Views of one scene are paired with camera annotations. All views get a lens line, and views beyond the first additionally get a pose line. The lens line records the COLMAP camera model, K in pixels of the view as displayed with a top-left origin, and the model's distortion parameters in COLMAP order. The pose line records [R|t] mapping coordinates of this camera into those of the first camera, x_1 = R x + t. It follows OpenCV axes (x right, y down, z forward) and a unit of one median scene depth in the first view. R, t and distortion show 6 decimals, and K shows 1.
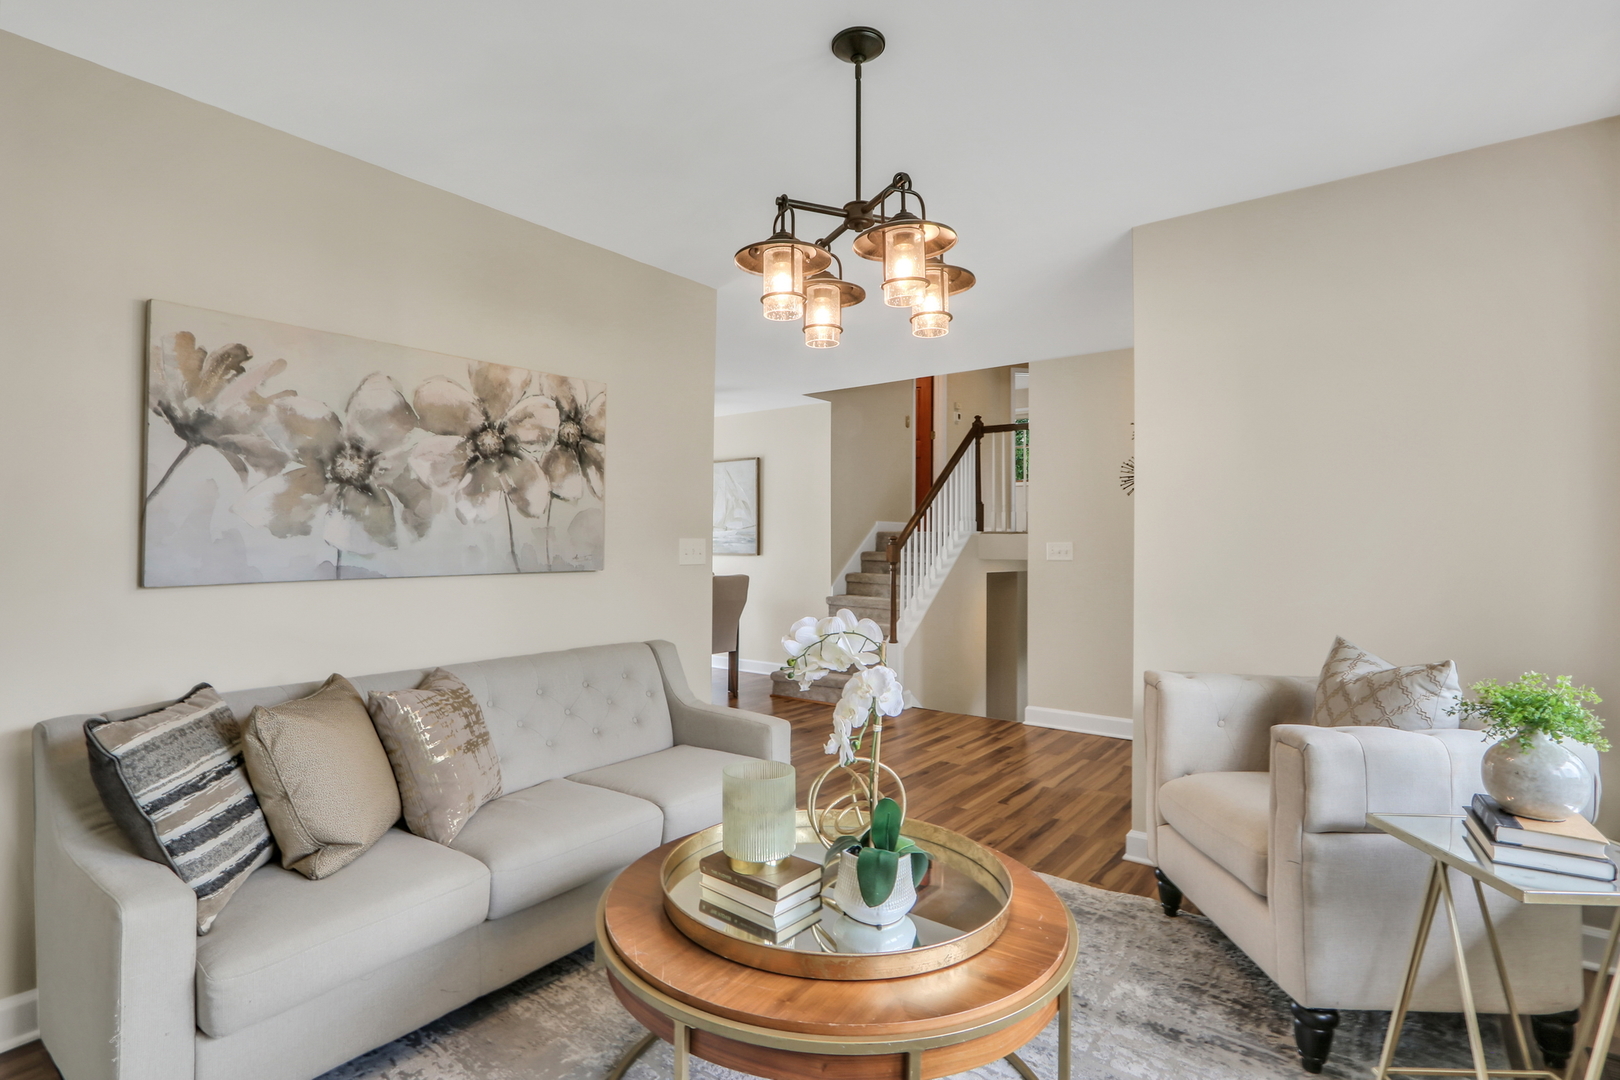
lens RADIAL K [[817.1, 0, 784.2], [0, 817.1, 541.3], [0, 0, 1]] dist [-0.008976, 0.001040]
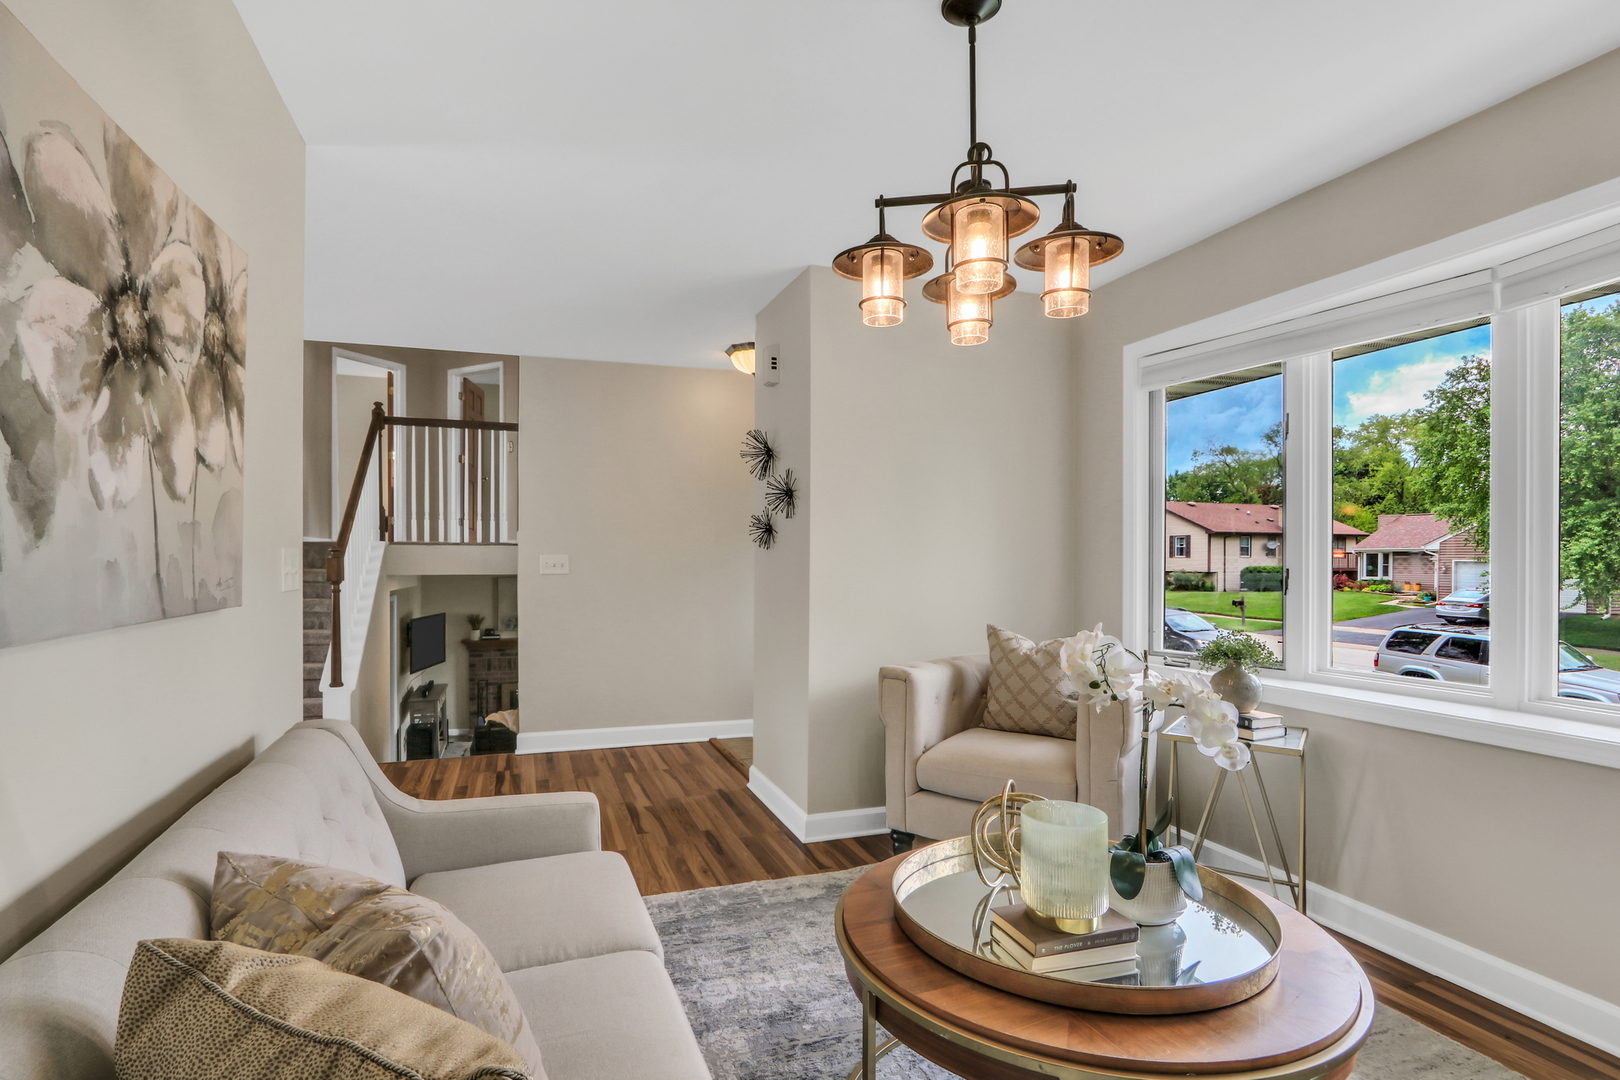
lens RADIAL K [[801.5, 0, 809.0], [0, 801.5, 568.6], [0, 0, 1]] dist [0.000283, 0.000501]
pose [[0.523946, -0.013257, 0.851649, -0.524588], [-0.001839, 0.999859, 0.016695, 0.001932], [-0.851750, -0.010313, 0.523847, 0.456273]]
